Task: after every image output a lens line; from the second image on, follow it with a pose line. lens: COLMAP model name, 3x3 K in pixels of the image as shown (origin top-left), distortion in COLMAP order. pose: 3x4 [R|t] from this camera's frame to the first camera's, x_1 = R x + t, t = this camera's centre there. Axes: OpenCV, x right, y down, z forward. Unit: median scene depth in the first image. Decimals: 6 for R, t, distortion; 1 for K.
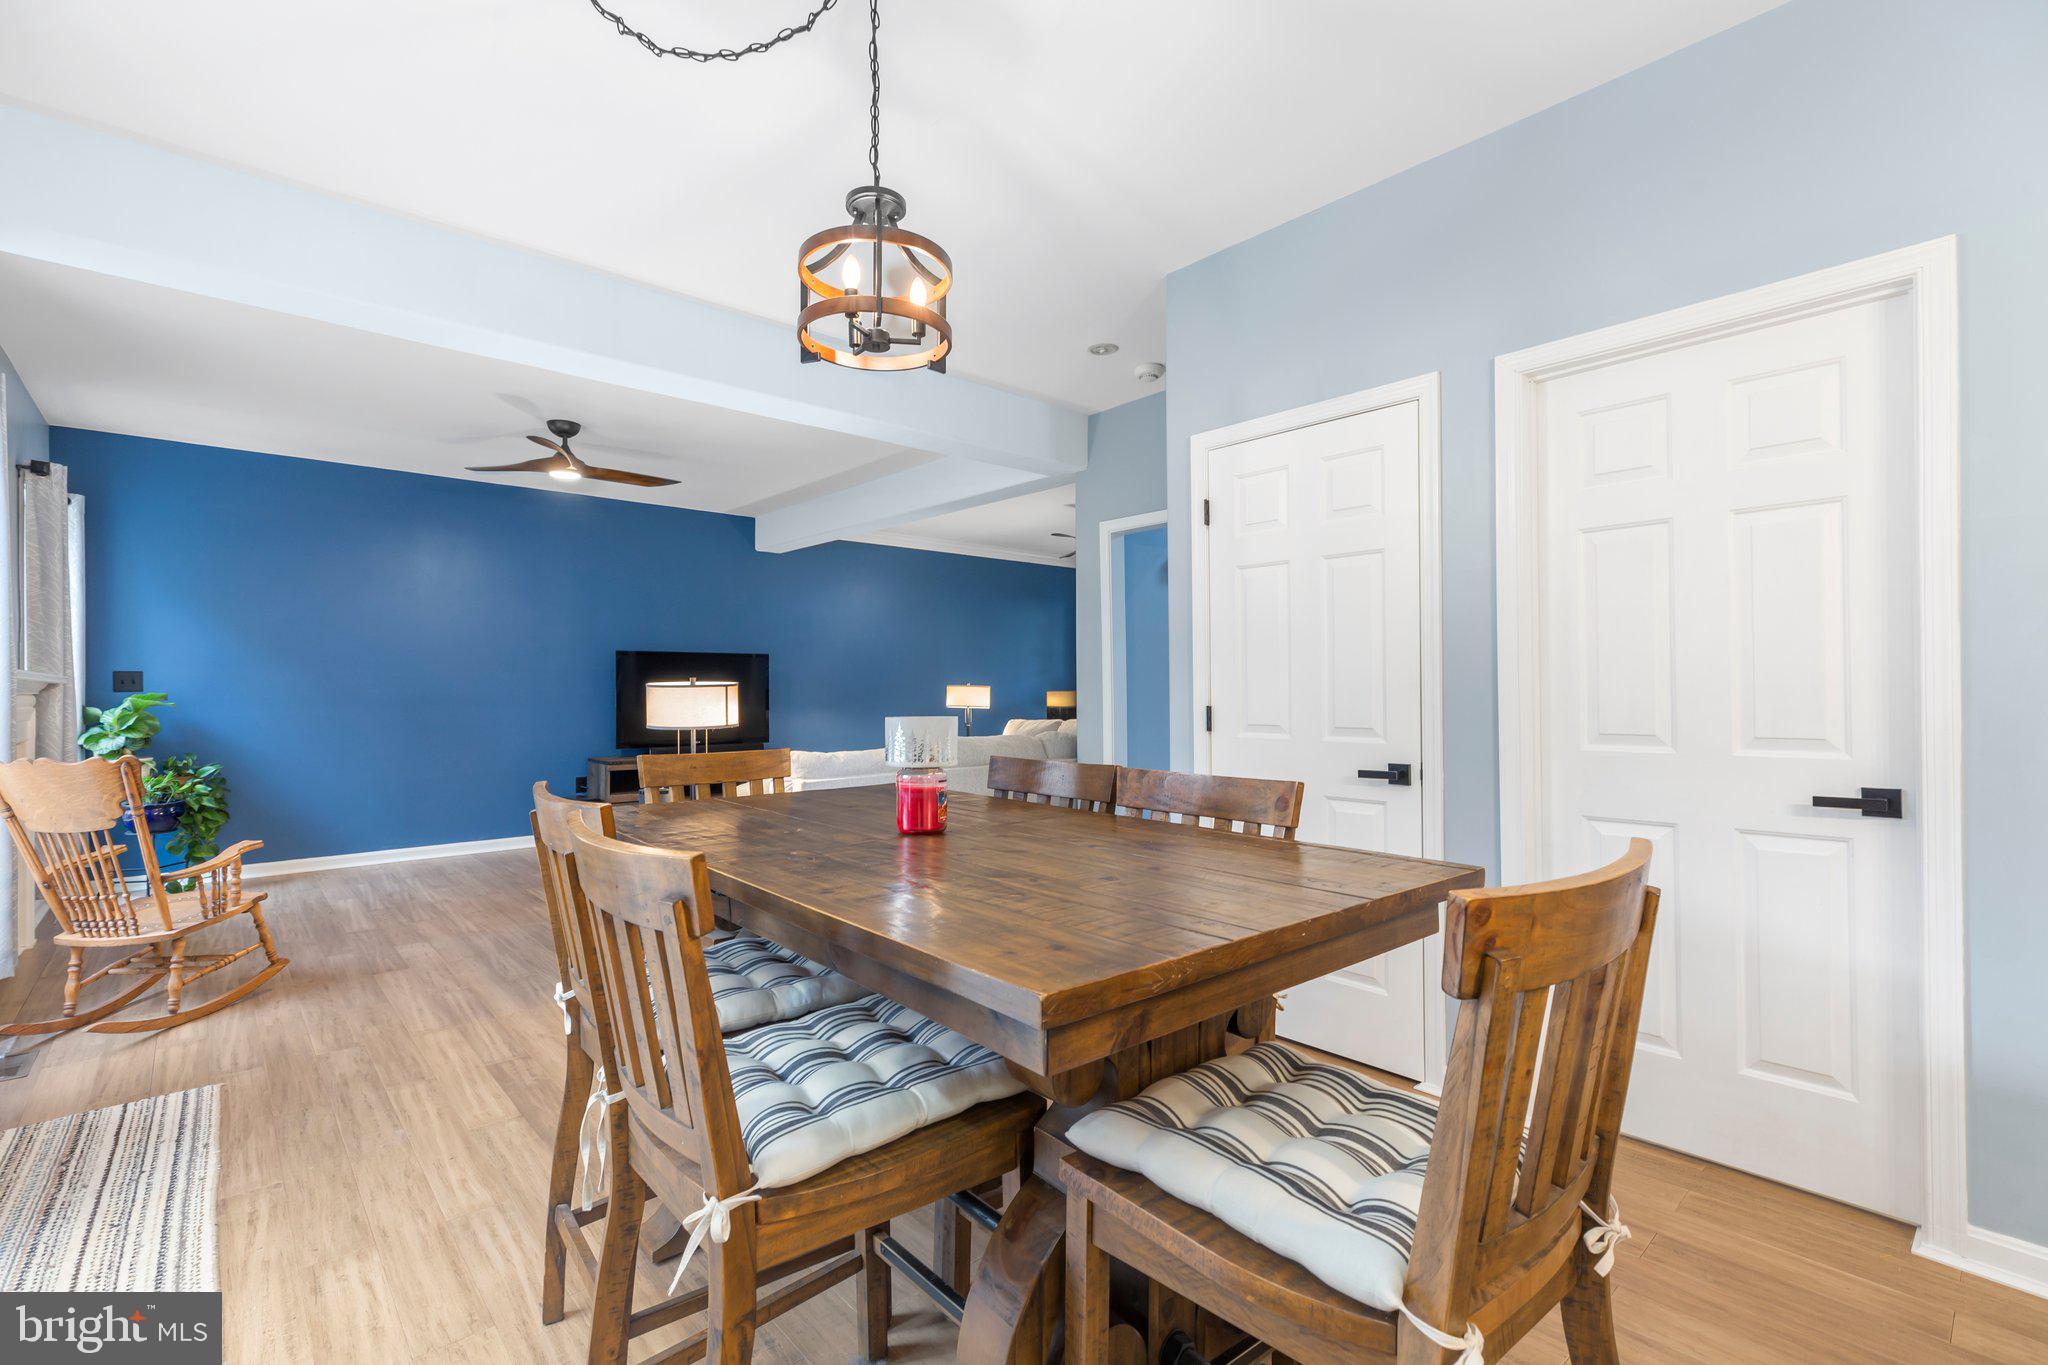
lens RADIAL K [[918.4, 0, 1026.6], [0, 918.4, 687.7], [0, 0, 1]] dist [-0.002790, 0.000319]
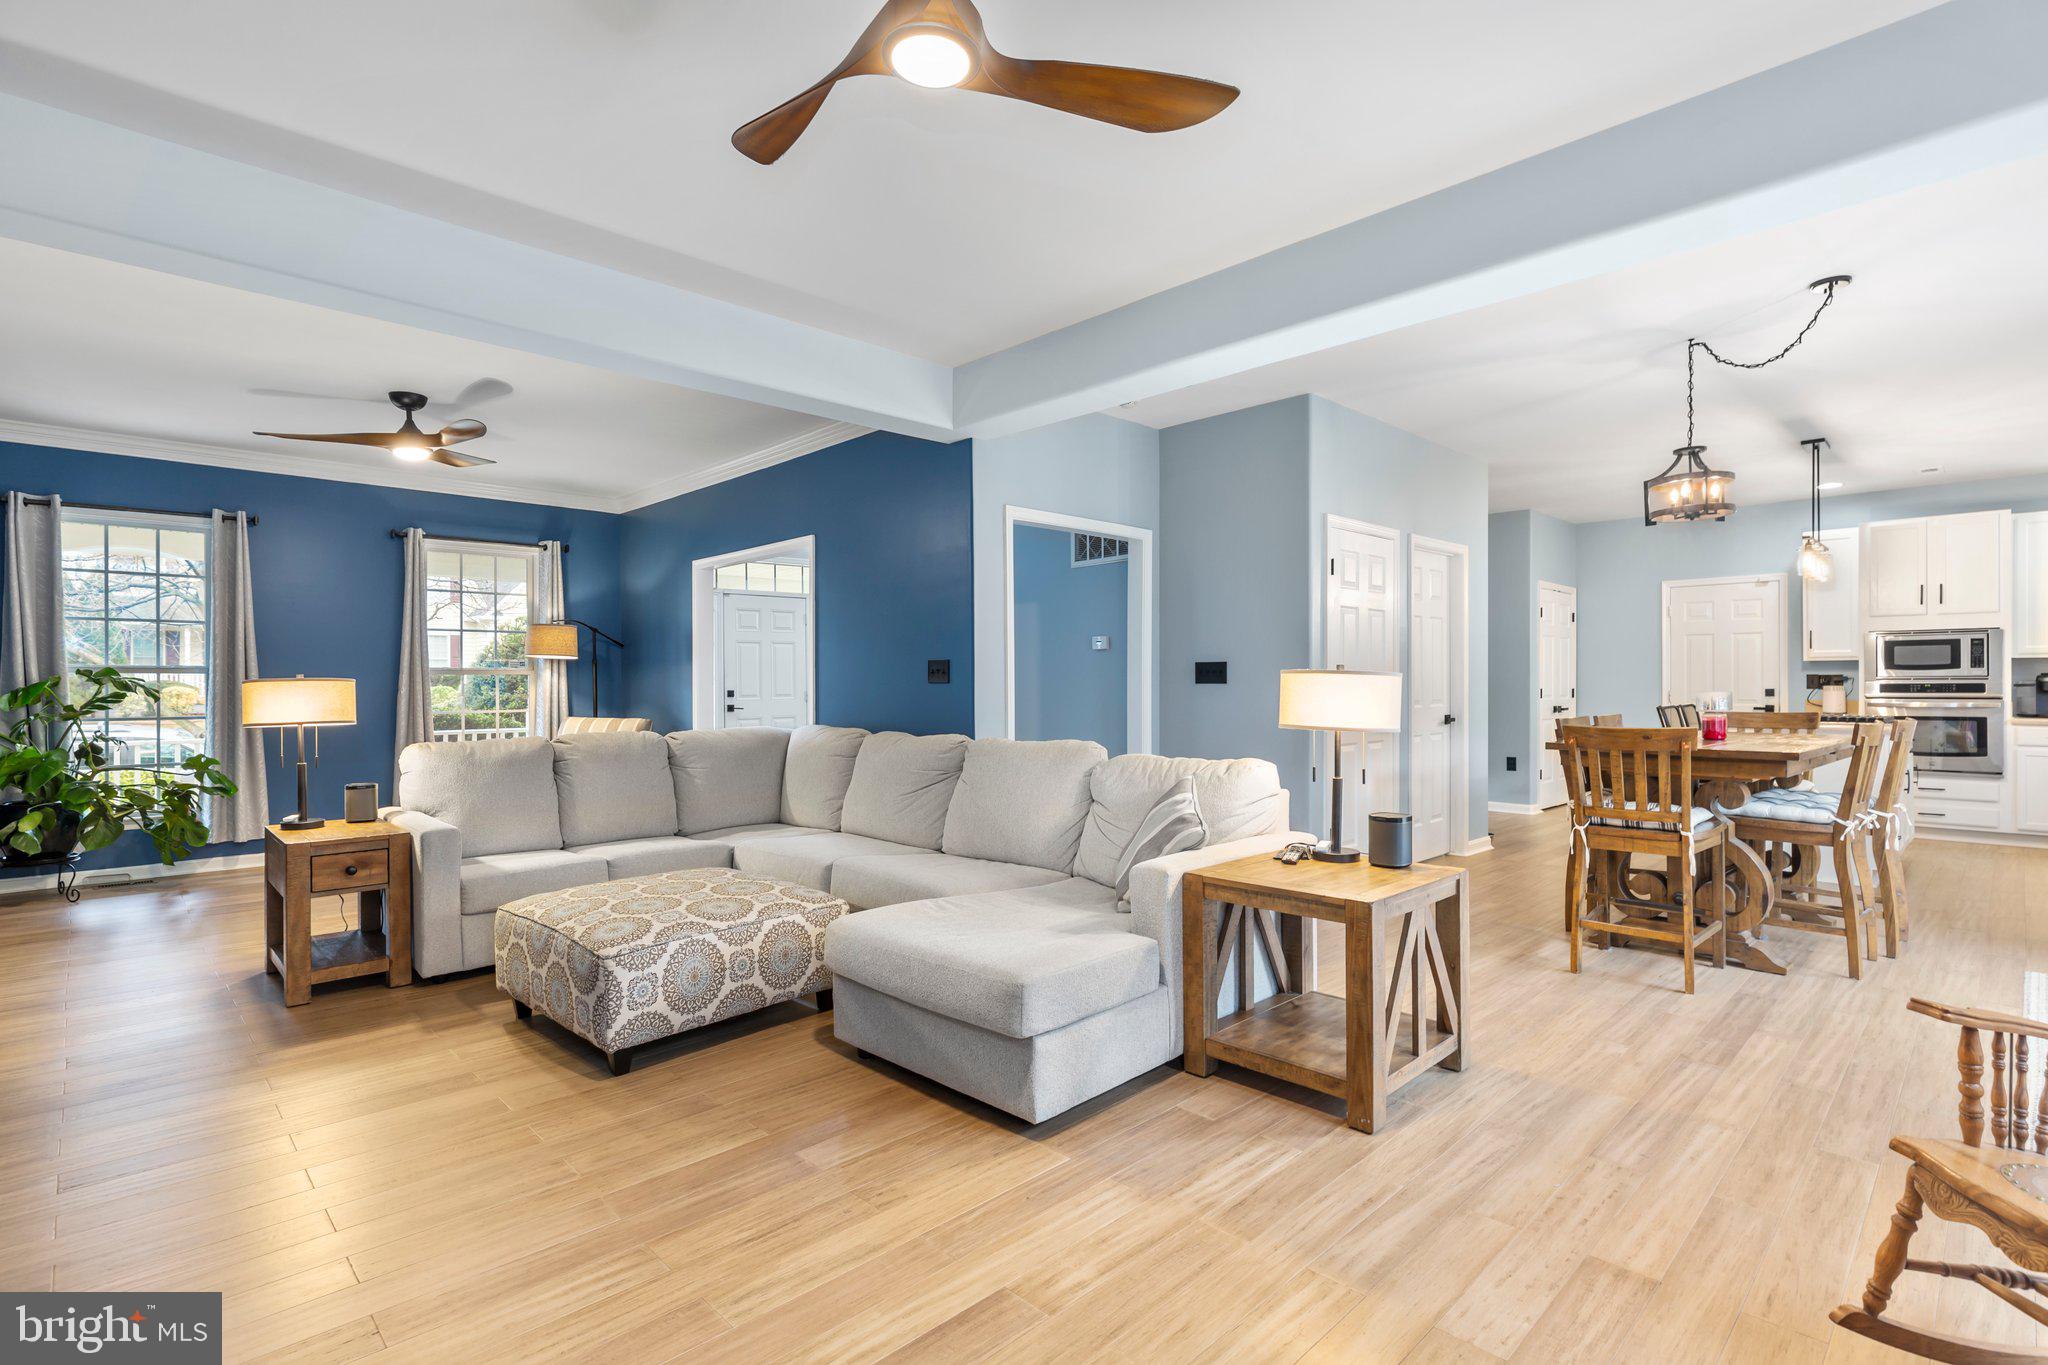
lens RADIAL K [[986.2, 0, 1022.2], [0, 986.2, 683.3], [0, 0, 1]] dist [-0.003727, -0.000055]
pose [[-0.046282, 0.005597, 0.998913, -1.140021], [0.004161, 0.999977, -0.005410, 0.006999], [-0.998920, 0.003906, -0.046304, 1.278981]]
